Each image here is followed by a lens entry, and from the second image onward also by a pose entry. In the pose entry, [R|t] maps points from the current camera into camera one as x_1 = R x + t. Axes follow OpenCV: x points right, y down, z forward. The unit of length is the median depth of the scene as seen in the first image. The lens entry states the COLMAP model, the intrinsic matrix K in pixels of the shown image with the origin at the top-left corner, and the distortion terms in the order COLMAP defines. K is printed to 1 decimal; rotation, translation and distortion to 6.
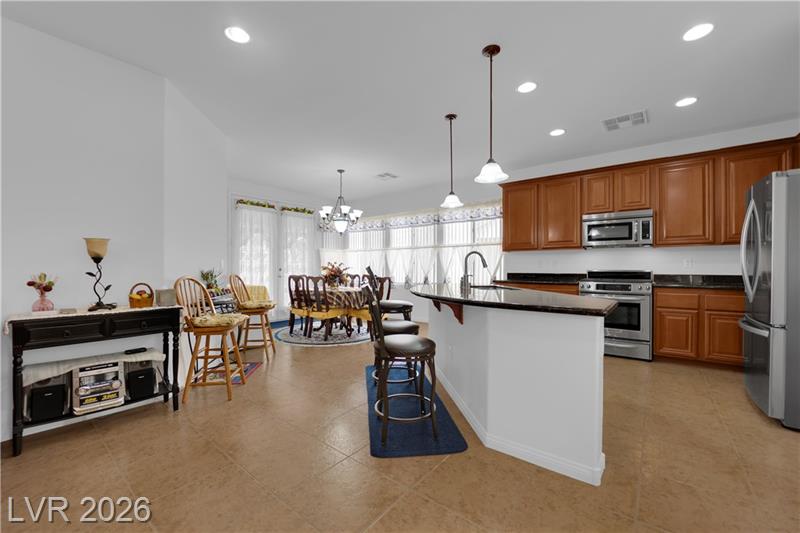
lens RADIAL K [[325.4, 0, 400.1], [0, 325.4, 267.1], [0, 0, 1]] dist [-0.016189, 0.000618]
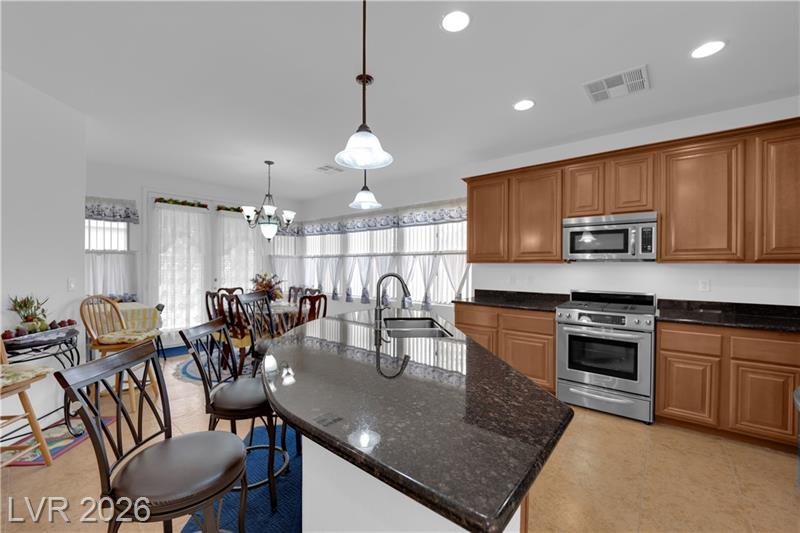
lens RADIAL K [[325.4, 0, 401.0], [0, 325.4, 267.4], [0, 0, 1]] dist [-0.016189, 0.000618]
pose [[0.999894, 0.005276, -0.013552, 0.203101], [-0.005205, 0.999972, 0.005285, -0.050865], [0.013580, -0.005213, 0.999894, 0.247064]]
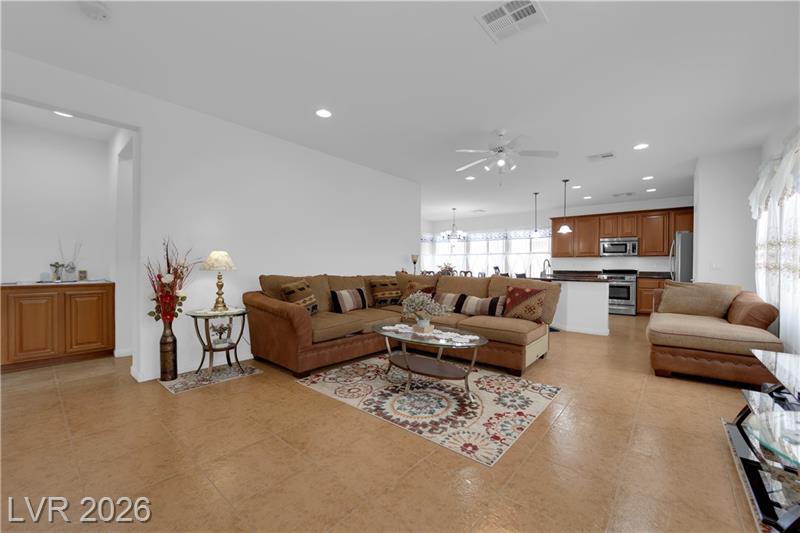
lens RADIAL K [[325.4, 0, 399.5], [0, 325.4, 267.5], [0, 0, 1]] dist [-0.016189, 0.000618]
pose [[0.999657, 0.007810, -0.025001, -0.536026], [-0.007680, 0.999956, 0.005297, 0.000353], [0.025042, -0.005104, 0.999673, -0.879220]]
